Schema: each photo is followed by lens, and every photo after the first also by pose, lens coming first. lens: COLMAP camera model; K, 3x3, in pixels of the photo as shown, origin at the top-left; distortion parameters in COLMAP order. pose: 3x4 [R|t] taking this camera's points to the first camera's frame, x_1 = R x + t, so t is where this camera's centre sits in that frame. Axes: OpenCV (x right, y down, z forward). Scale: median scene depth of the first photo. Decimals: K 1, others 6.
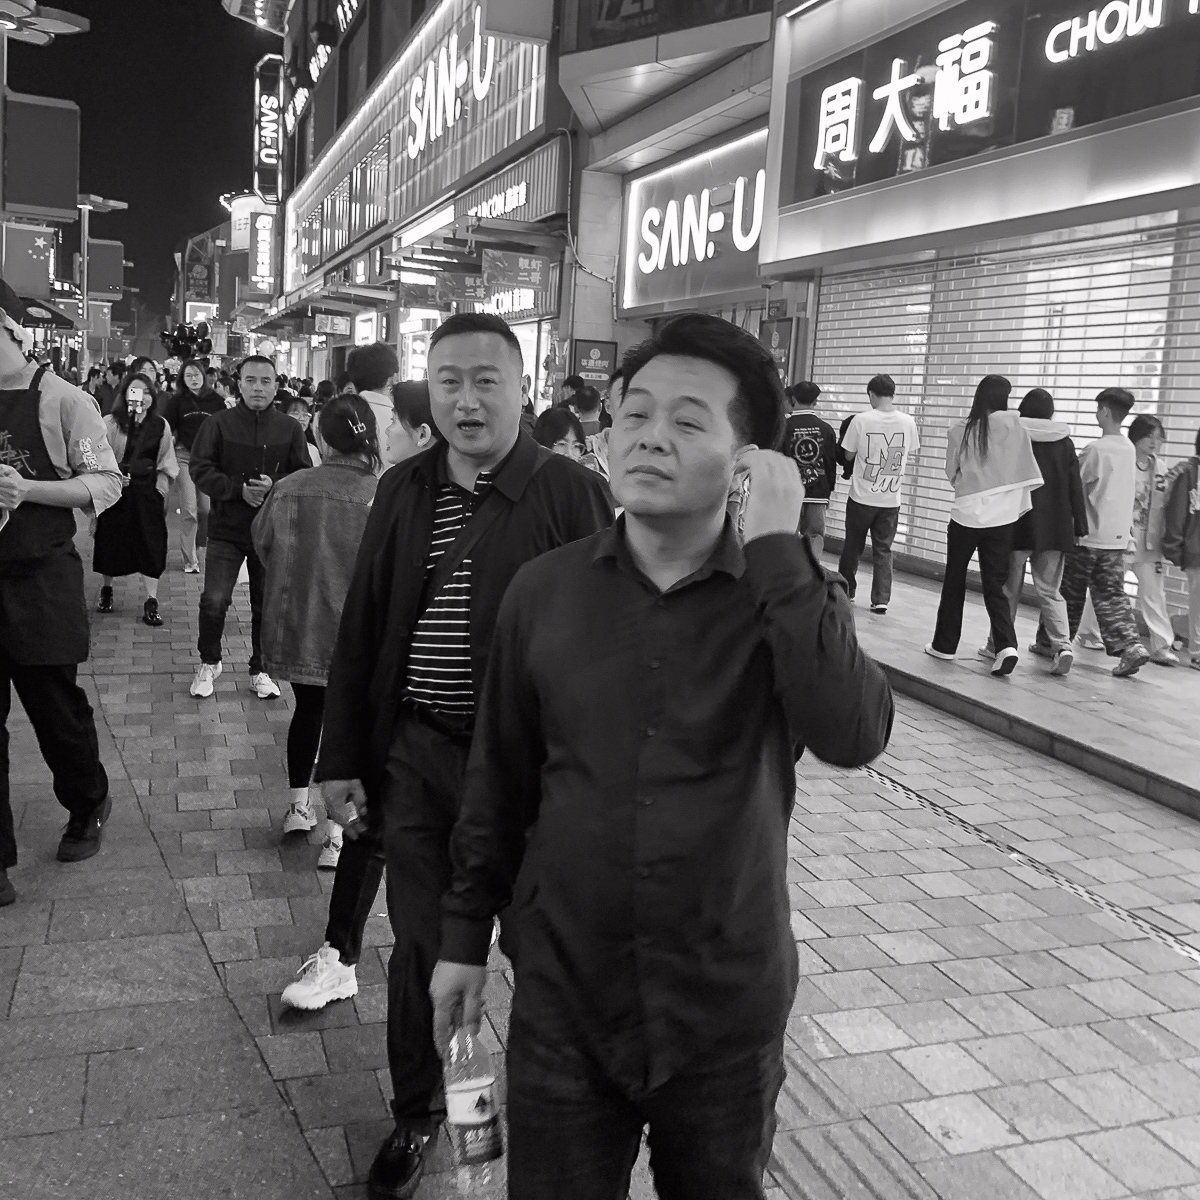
lens RADIAL K [[1256.0, 0, 593.0], [0, 1256.0, 598.2], [0, 0, 1]] dist [-0.027322, 0.000000]
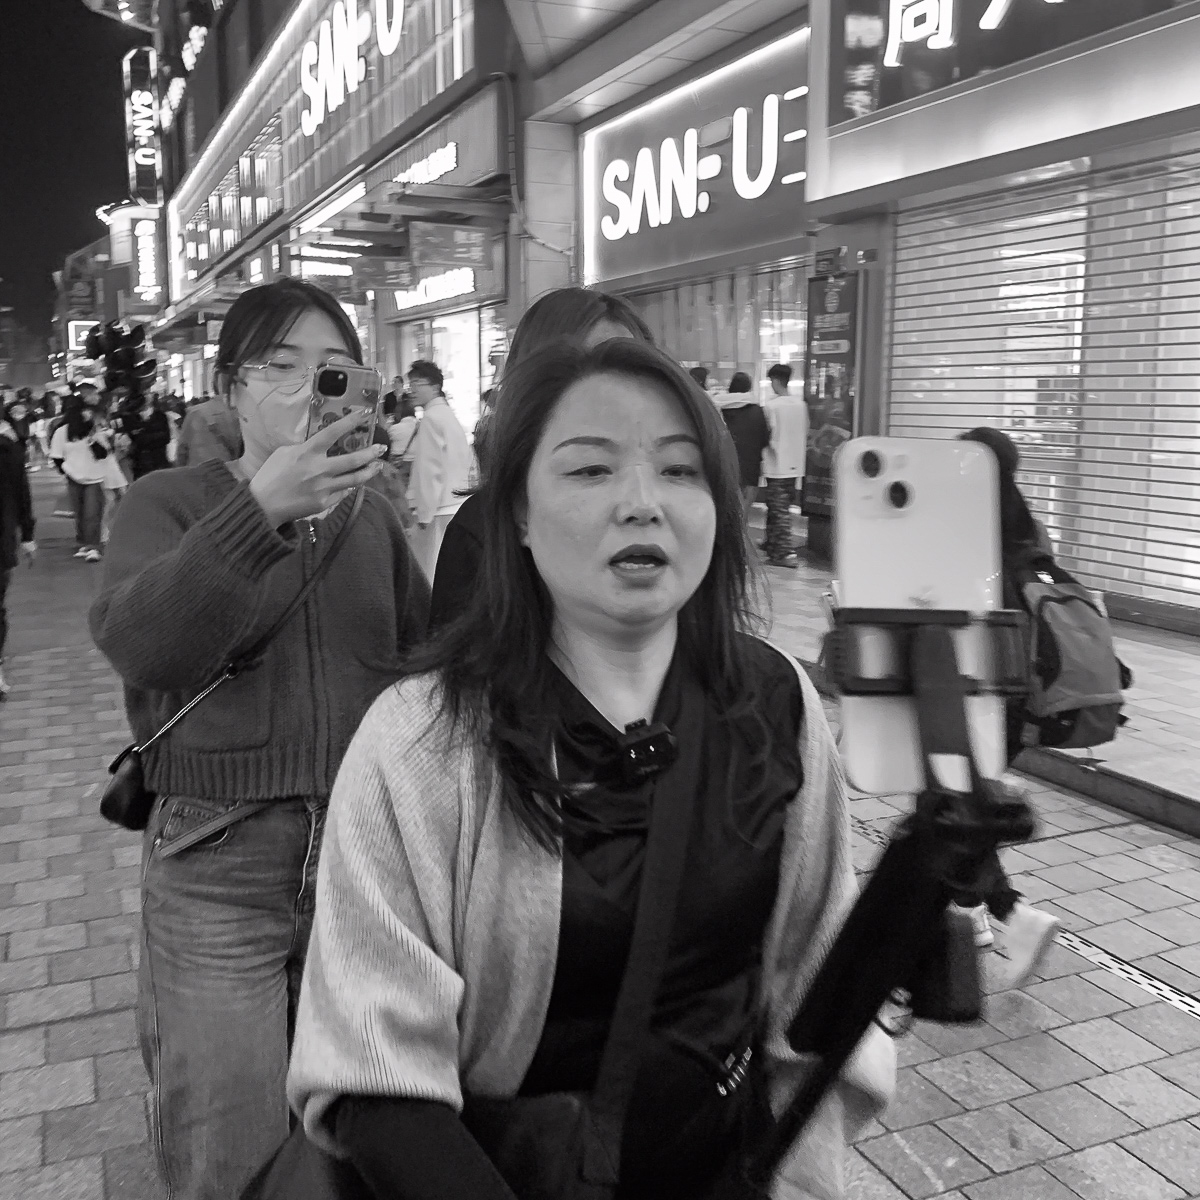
lens RADIAL K [[1256.0, 0, 605.0], [0, 1256.0, 592.5], [0, 0, 1]] dist [-0.027322, 0.000000]
pose [[0.994774, -0.067796, 0.076344, -0.033376], [0.067918, 0.997690, 0.001011, -0.022427], [-0.076236, 0.004179, 0.997081, 0.139629]]
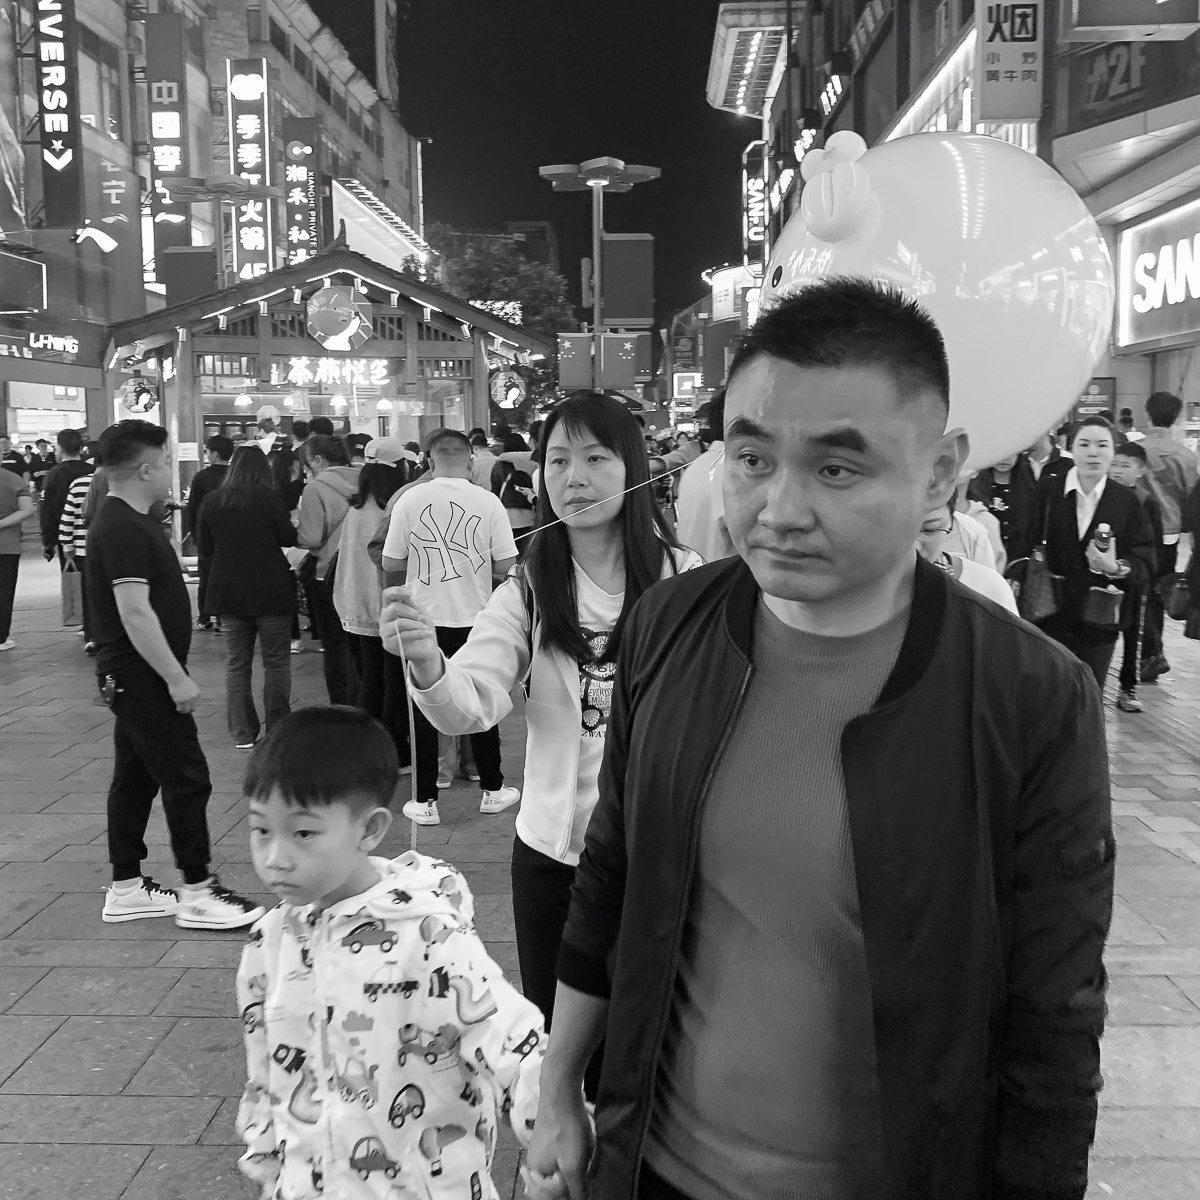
lens RADIAL K [[1256.0, 0, 589.3], [0, 1256.0, 598.2], [0, 0, 1]] dist [-0.027322, 0.000000]
pose [[0.928215, -0.031921, -0.370672, -0.006881], [0.016213, 0.998837, -0.045418, 0.019230], [0.371690, 0.036148, 0.927653, -0.123881]]
